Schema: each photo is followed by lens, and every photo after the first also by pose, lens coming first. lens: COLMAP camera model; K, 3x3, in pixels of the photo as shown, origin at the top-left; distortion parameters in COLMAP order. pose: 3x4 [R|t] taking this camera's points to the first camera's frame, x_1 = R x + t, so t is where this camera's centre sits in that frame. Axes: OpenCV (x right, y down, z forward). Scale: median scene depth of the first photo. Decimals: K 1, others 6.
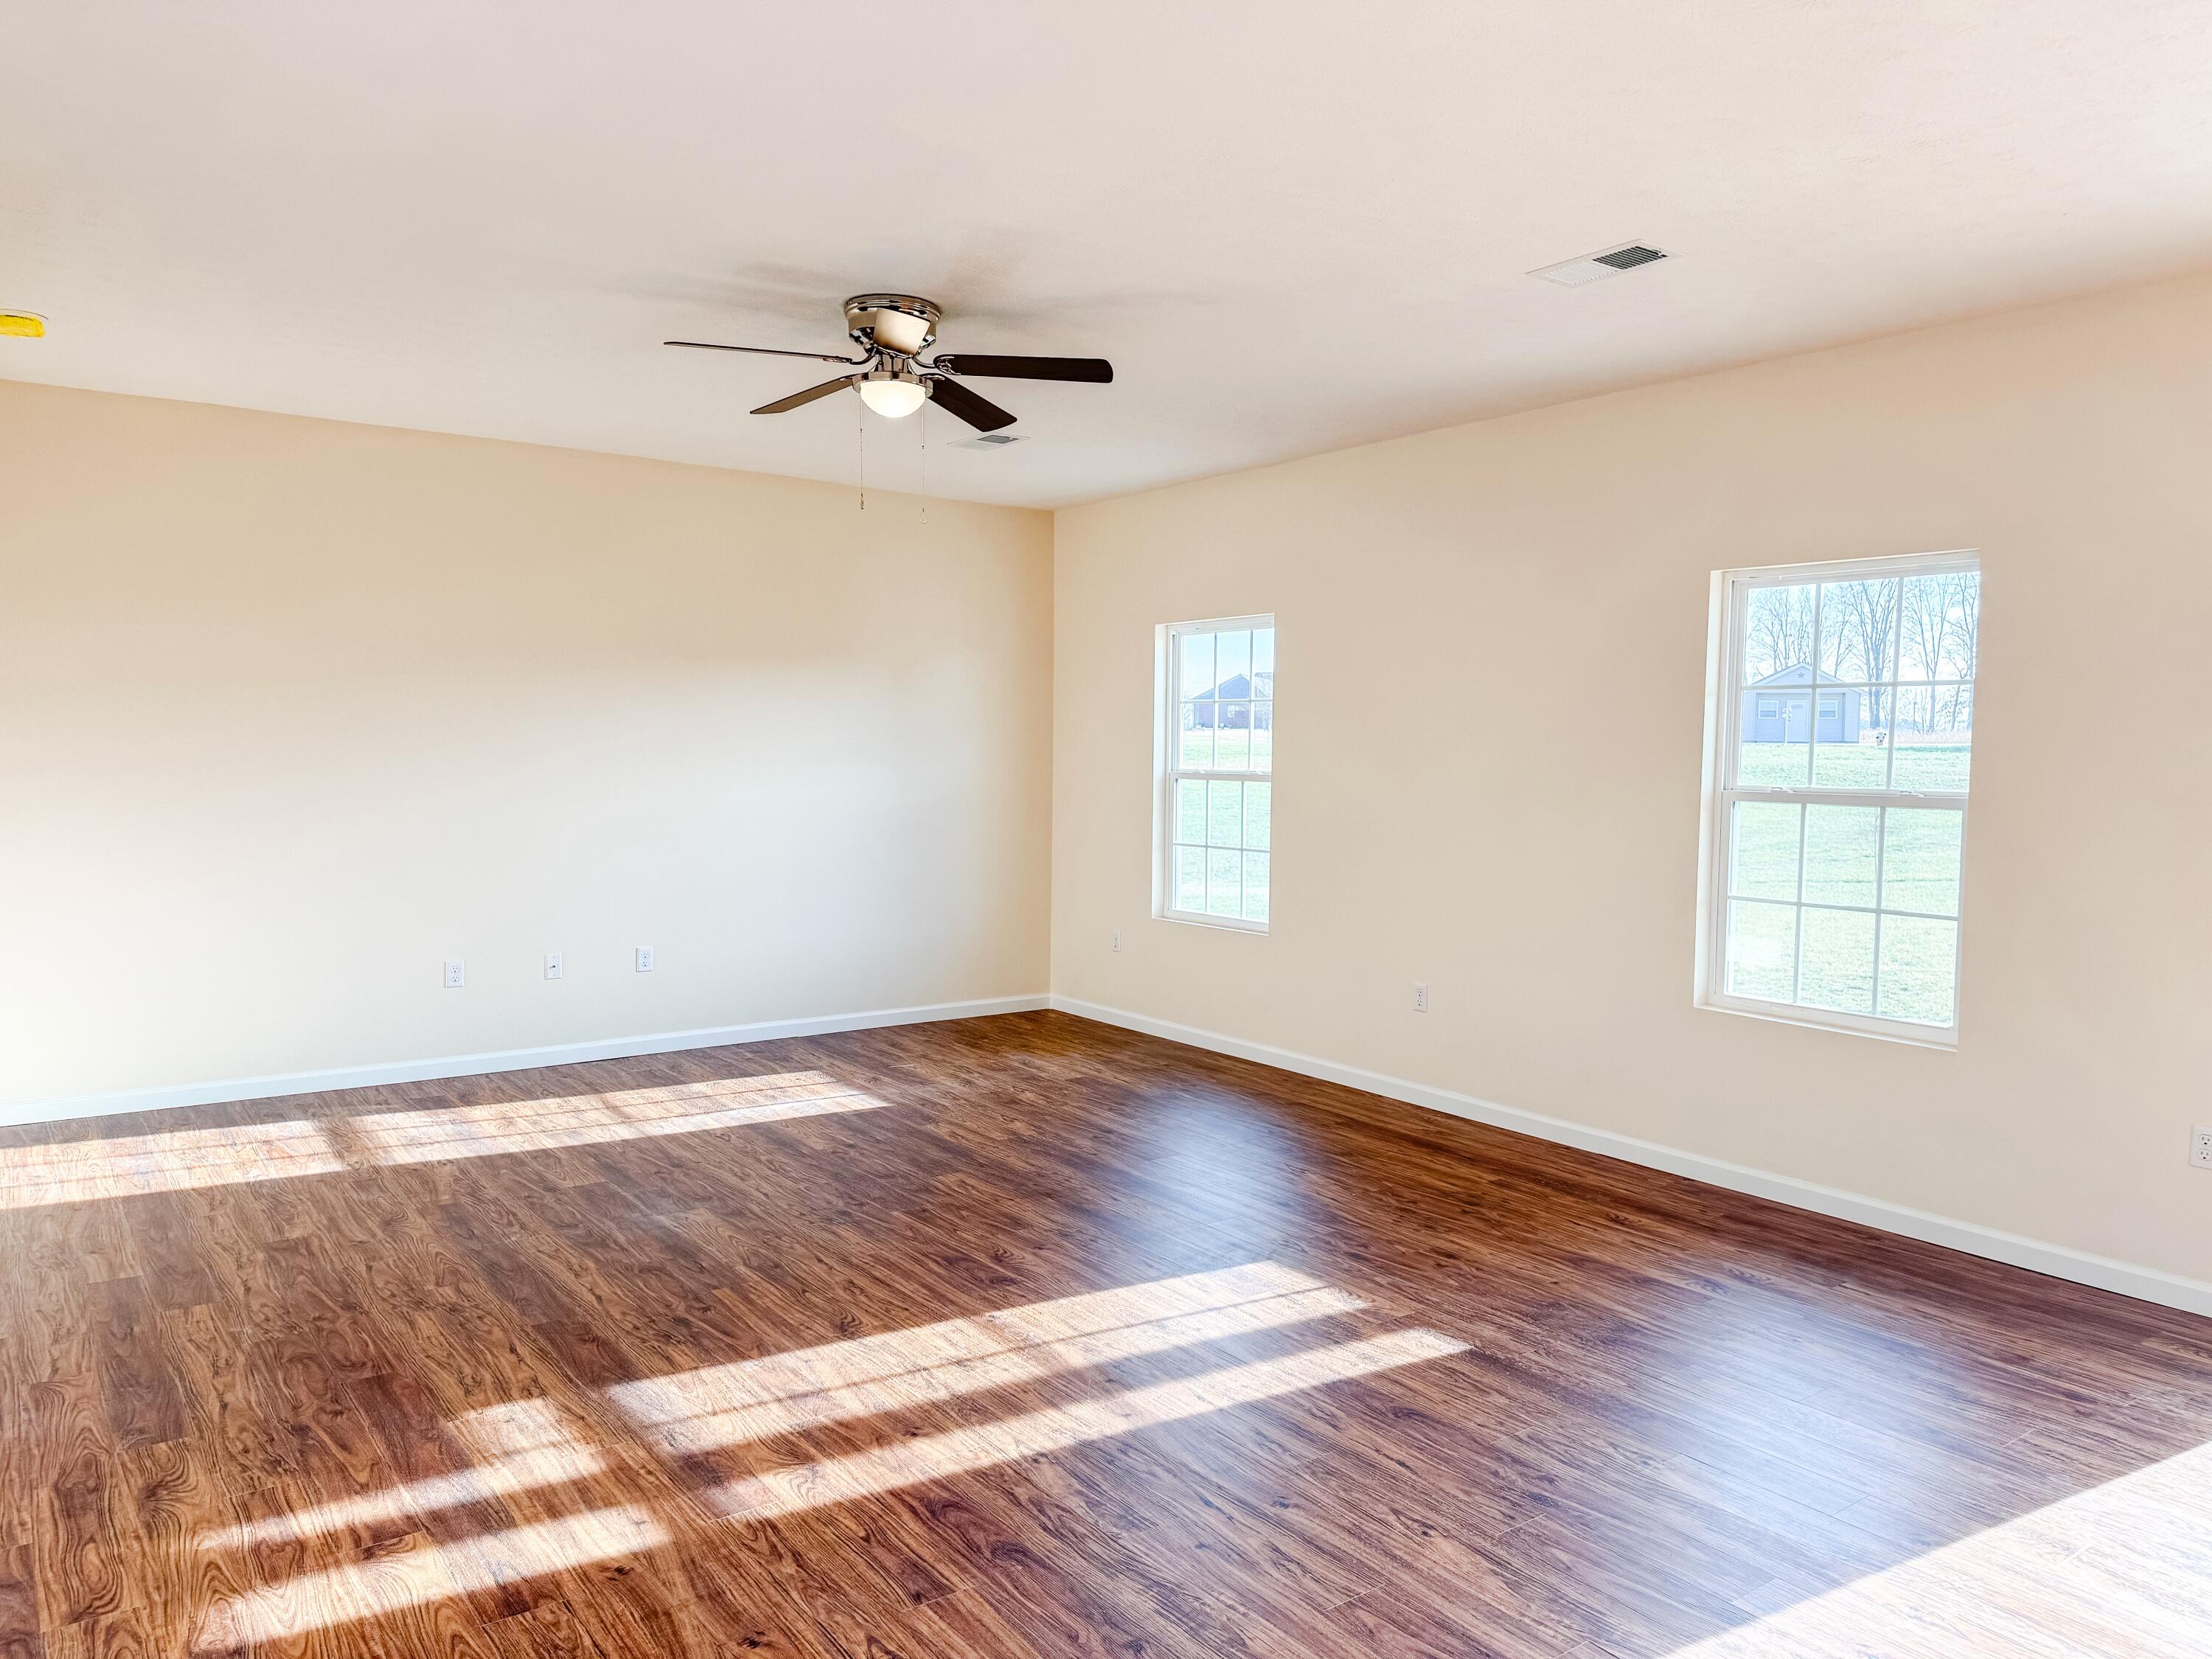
lens RADIAL K [[1547.5, 0, 1106.0], [0, 1547.5, 829.5], [0, 0, 1]] dist [0.014197, -0.003603]
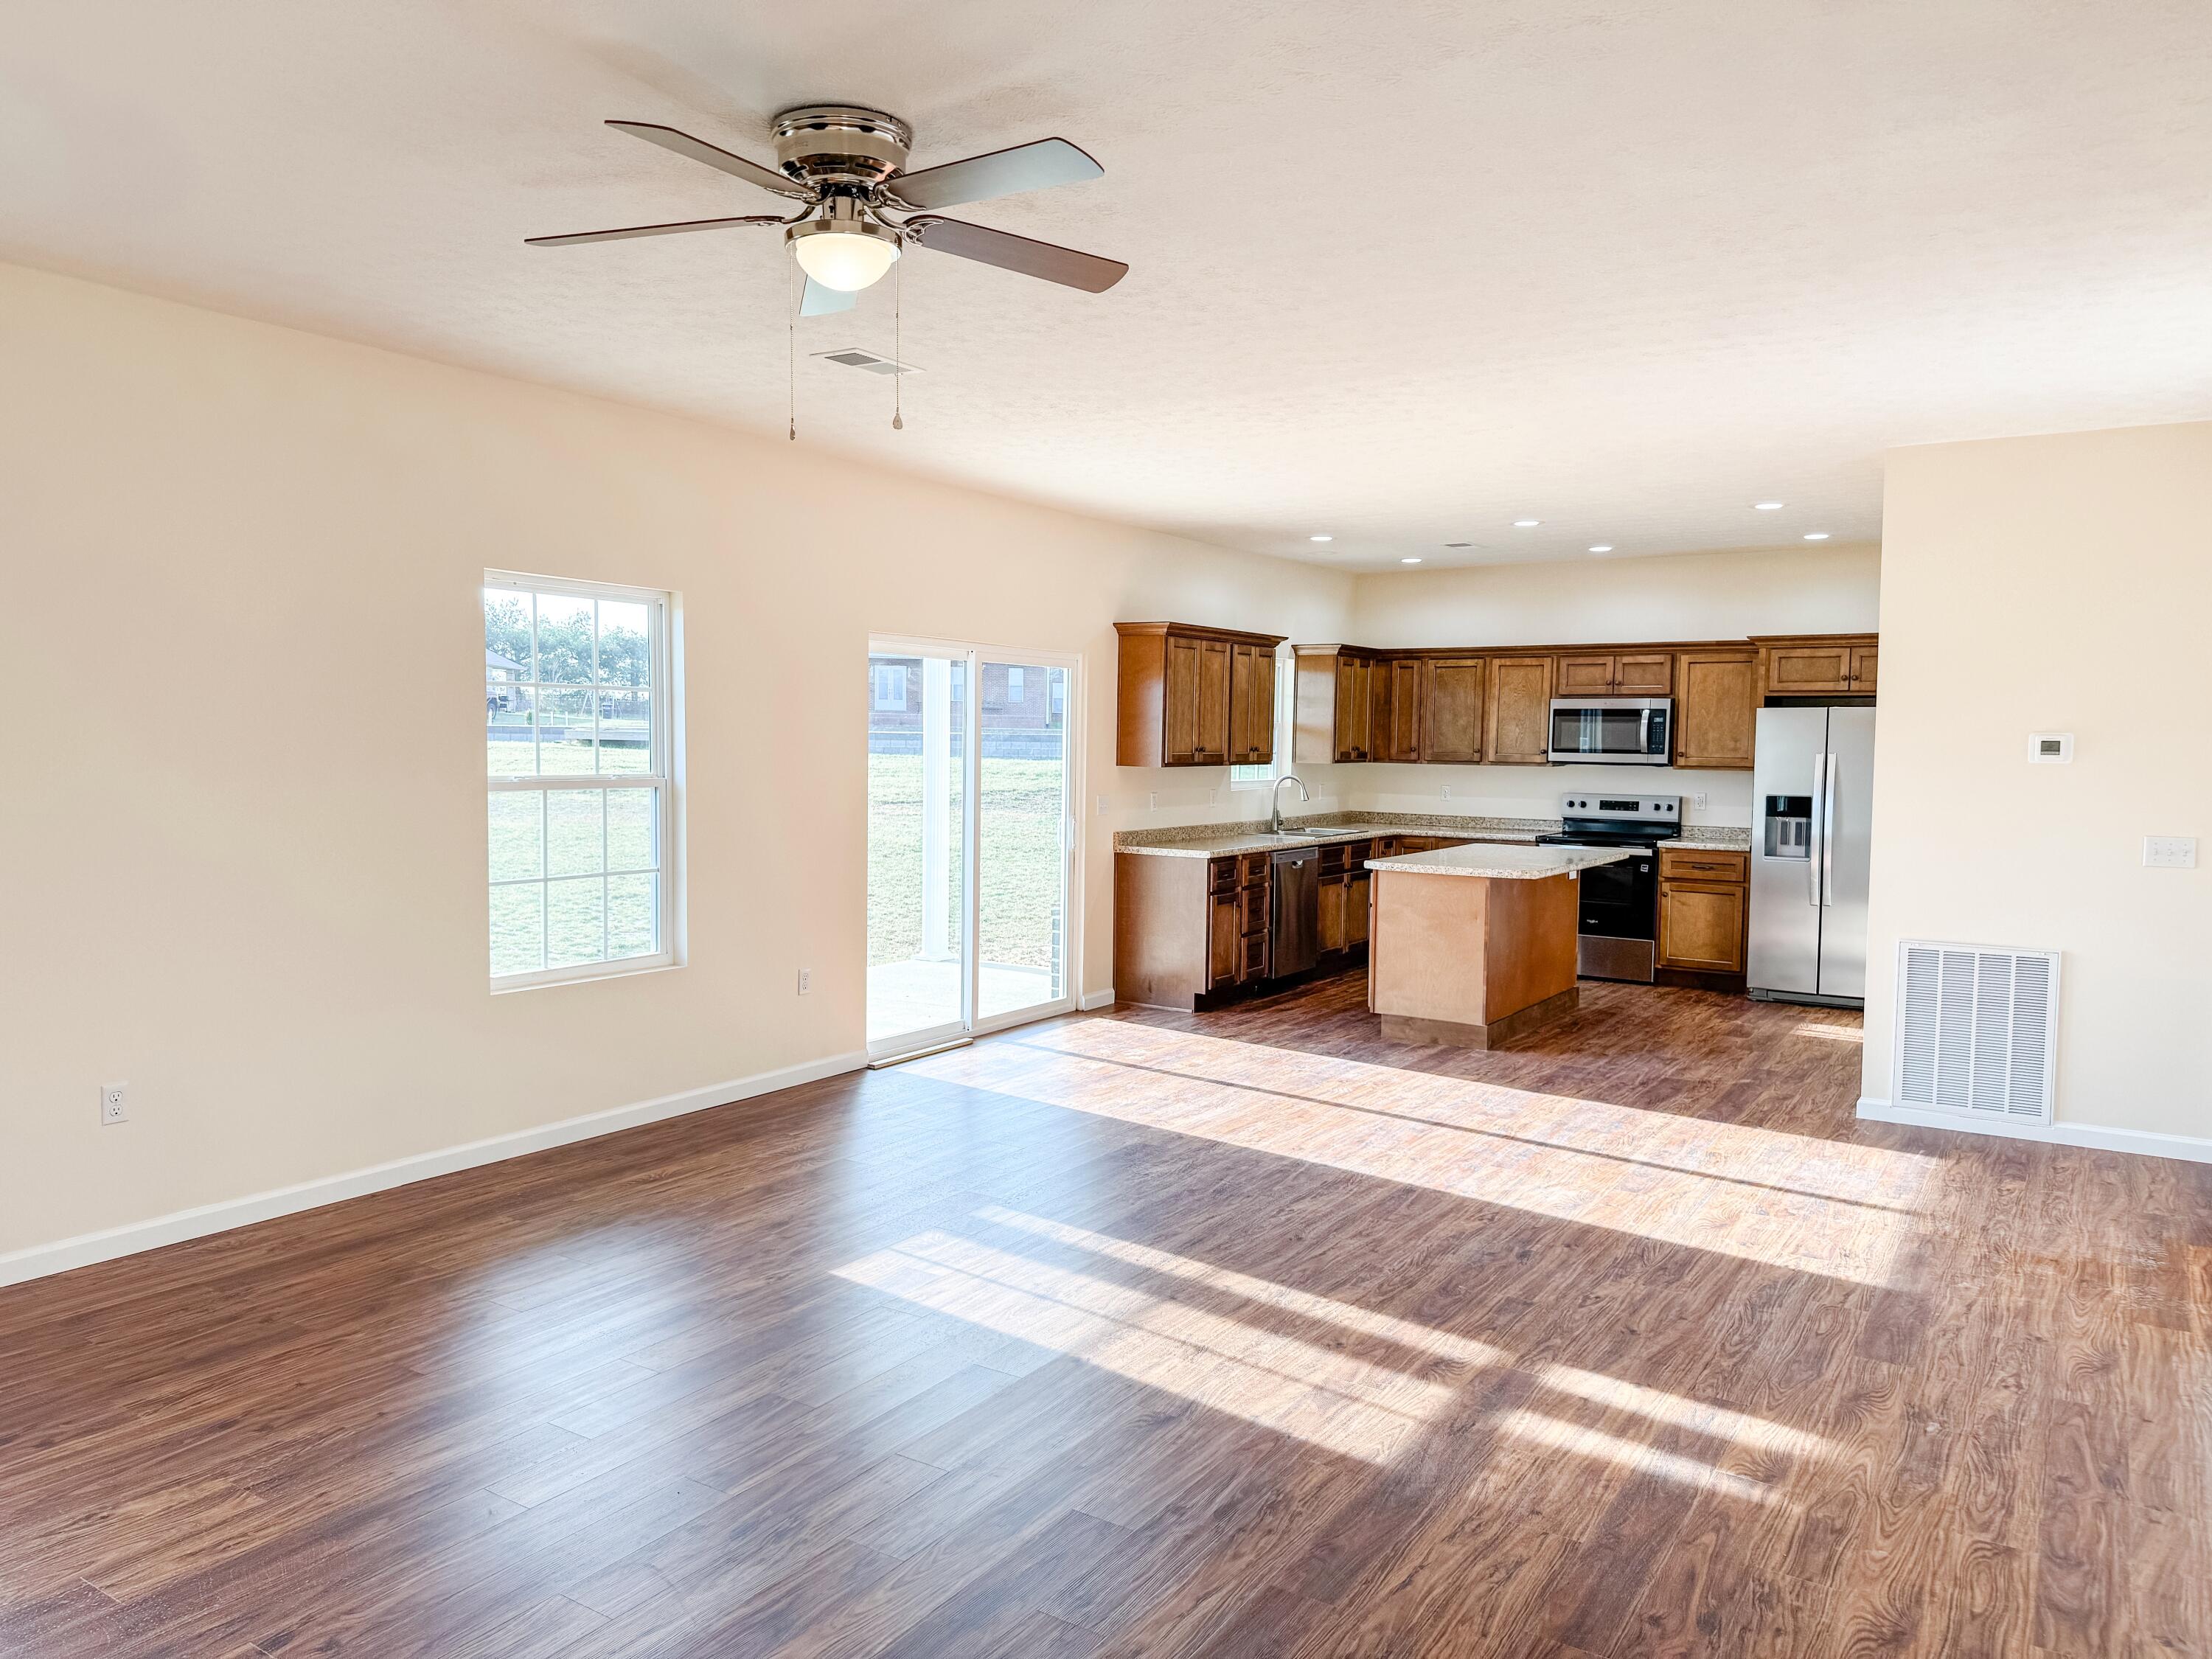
lens RADIAL K [[1547.5, 0, 1106.0], [0, 1547.5, 829.5], [0, 0, 1]] dist [0.014197, -0.003603]
pose [[-0.350501, -0.072941, 0.933718, -1.022765], [0.035177, 0.995234, 0.090951, -0.105392], [-0.935902, 0.064724, -0.346265, 1.391006]]
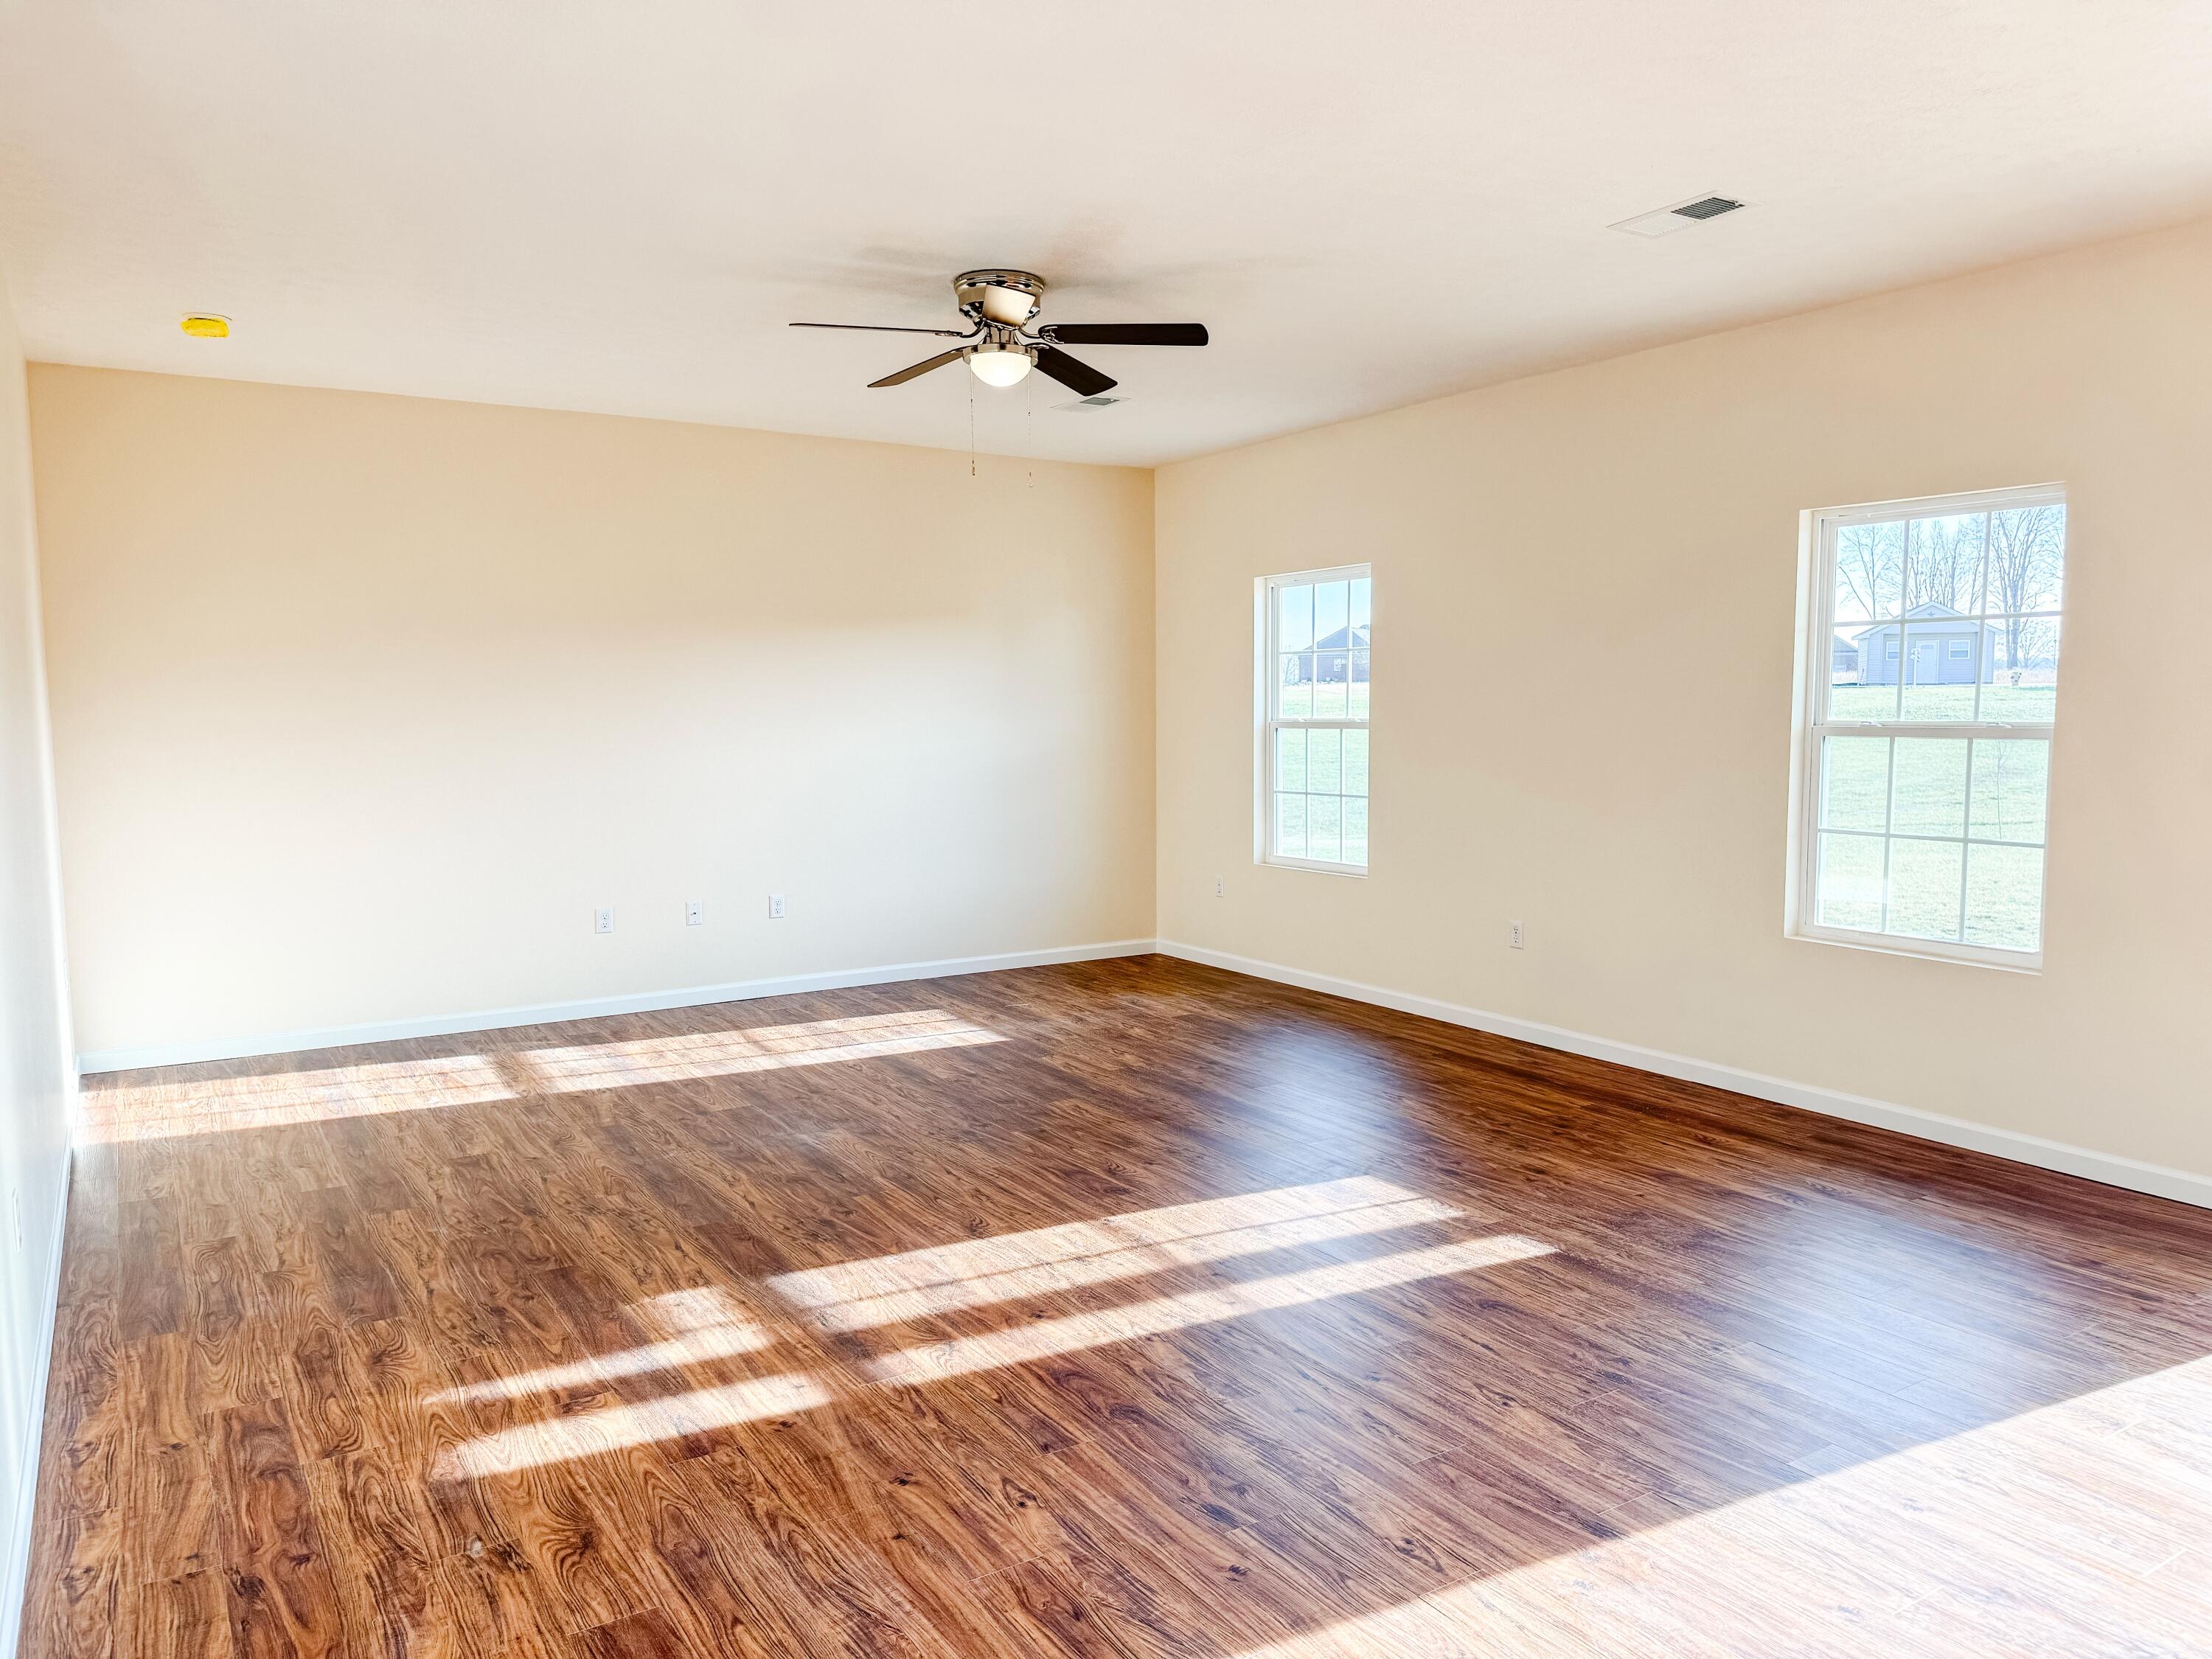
lens RADIAL K [[1538.9, 0, 1113.7], [0, 1538.9, 834.5], [0, 0, 1]] dist [0.047923, -0.038654]
pose [[0.997779, -0.013315, -0.065270, 0.005338], [0.015285, 0.999440, 0.029780, 0.012038], [0.064837, -0.030712, 0.997423, -0.076351]]
